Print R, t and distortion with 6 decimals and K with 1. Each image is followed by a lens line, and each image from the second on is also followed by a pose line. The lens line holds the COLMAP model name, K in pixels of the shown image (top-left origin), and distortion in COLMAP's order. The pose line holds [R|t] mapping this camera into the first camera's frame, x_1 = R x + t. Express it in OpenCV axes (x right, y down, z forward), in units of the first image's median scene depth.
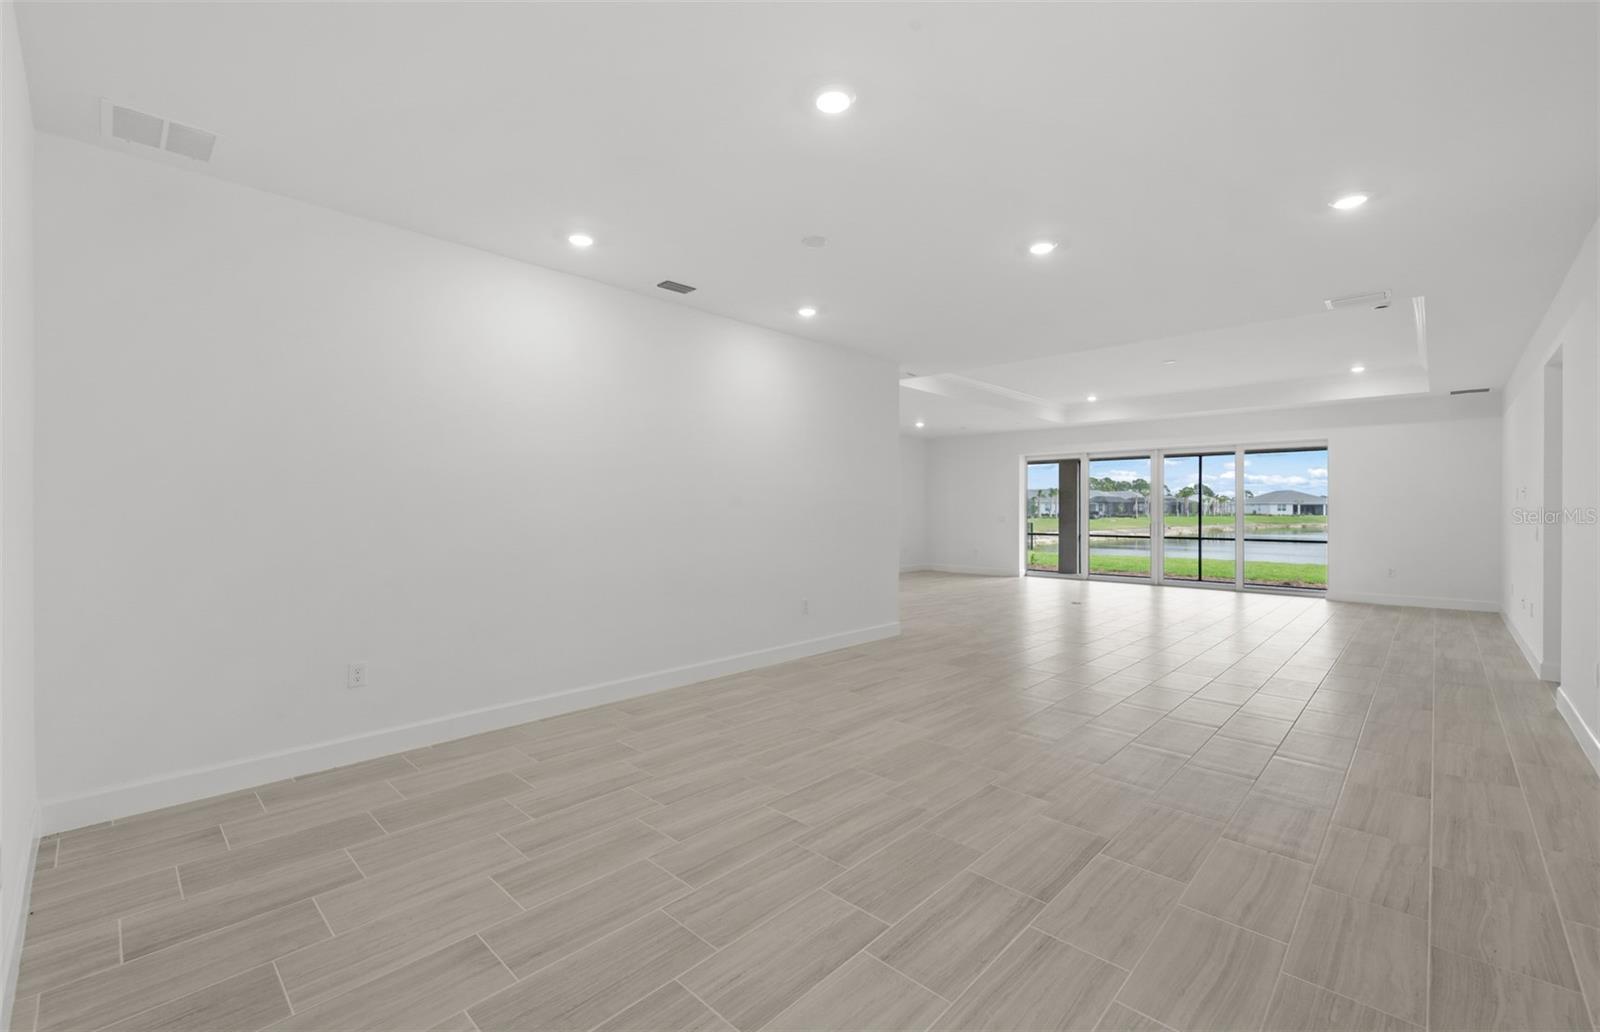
lens RADIAL K [[669.8, 0, 804.3], [0, 669.8, 512.7], [0, 0, 1]] dist [0.001650, 0.000155]
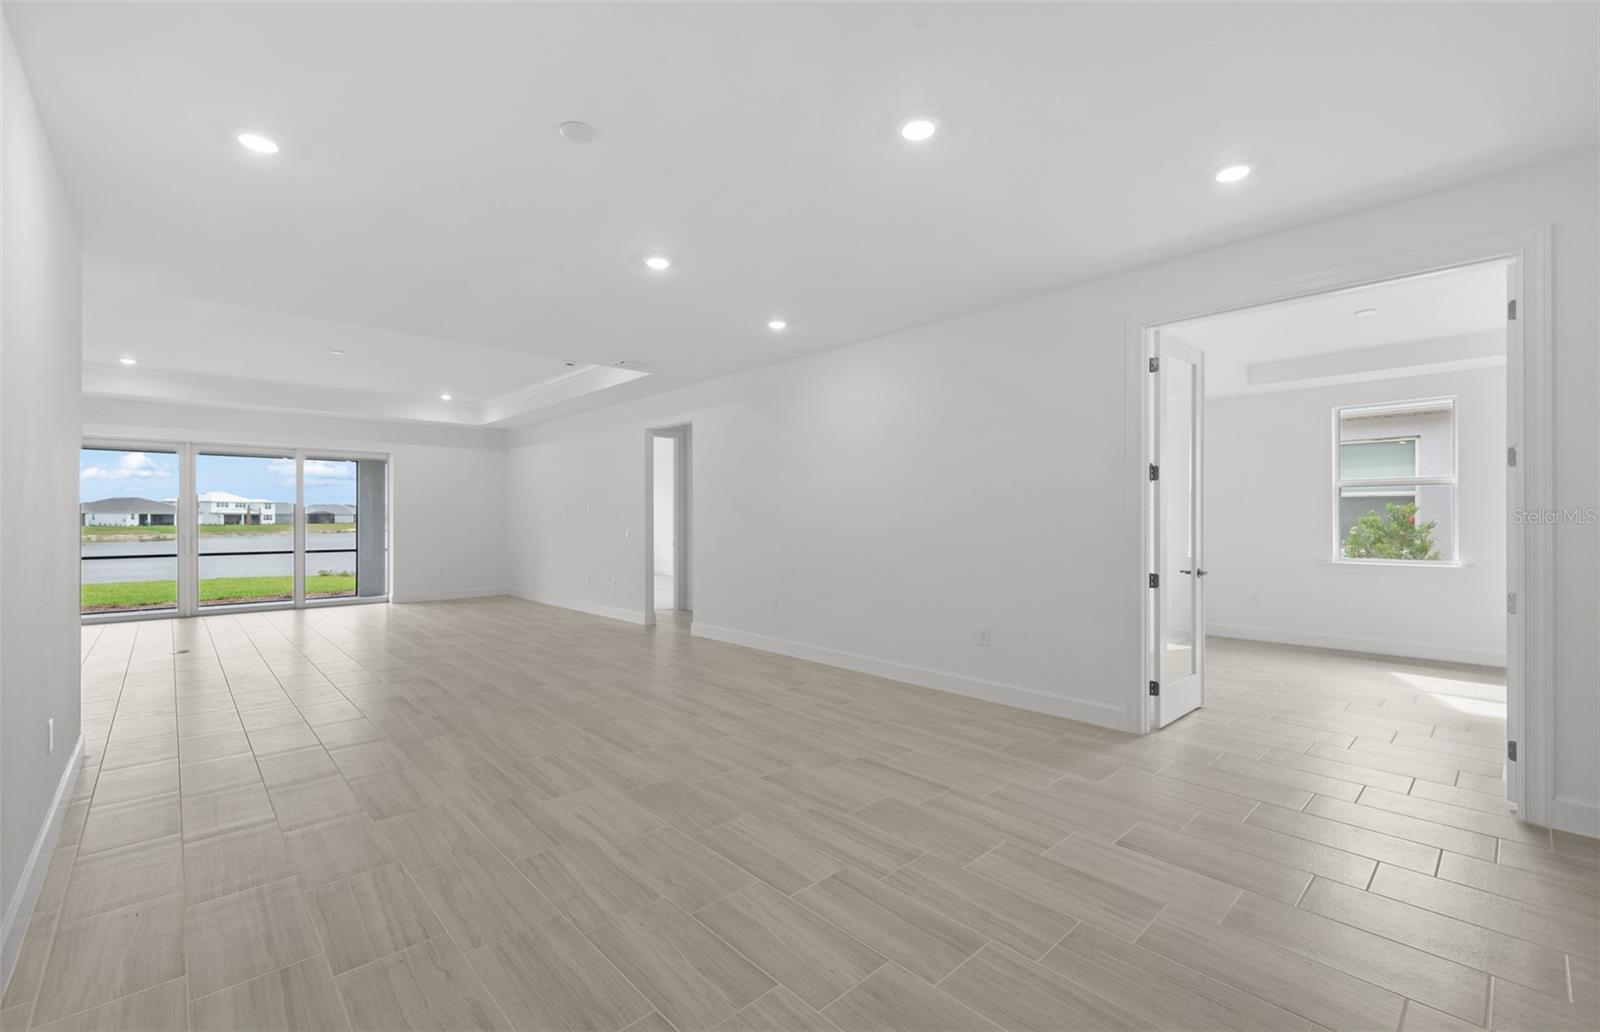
lens RADIAL K [[669.8, 0, 804.3], [0, 669.8, 512.7], [0, 0, 1]] dist [0.001650, 0.000155]
pose [[0.061447, 0.004594, 0.998100, -0.652979], [0.009732, 0.999939, -0.005201, -0.007580], [-0.998063, 0.010033, 0.061399, 0.717897]]
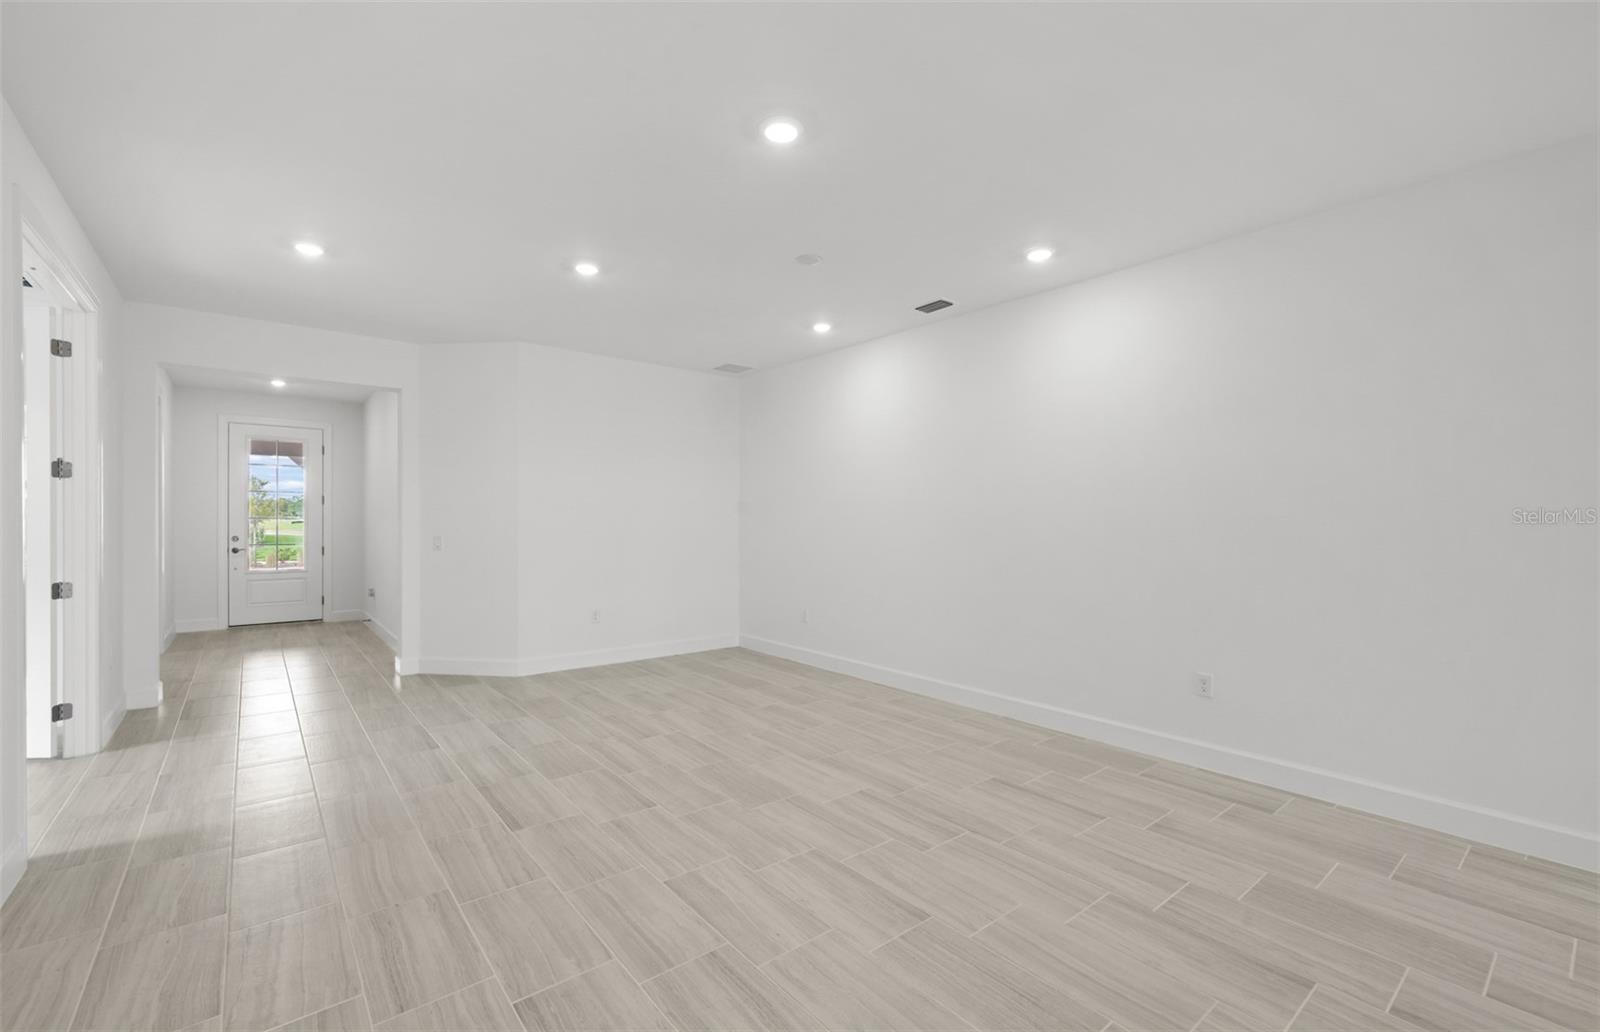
lens RADIAL K [[669.8, 0, 804.3], [0, 669.8, 512.7], [0, 0, 1]] dist [0.001650, 0.000155]
pose [[-0.129496, -0.016206, -0.991448, 1.023352], [-0.011551, 0.999823, -0.014834, -0.007515], [0.991513, 0.009531, -0.129660, 1.115320]]
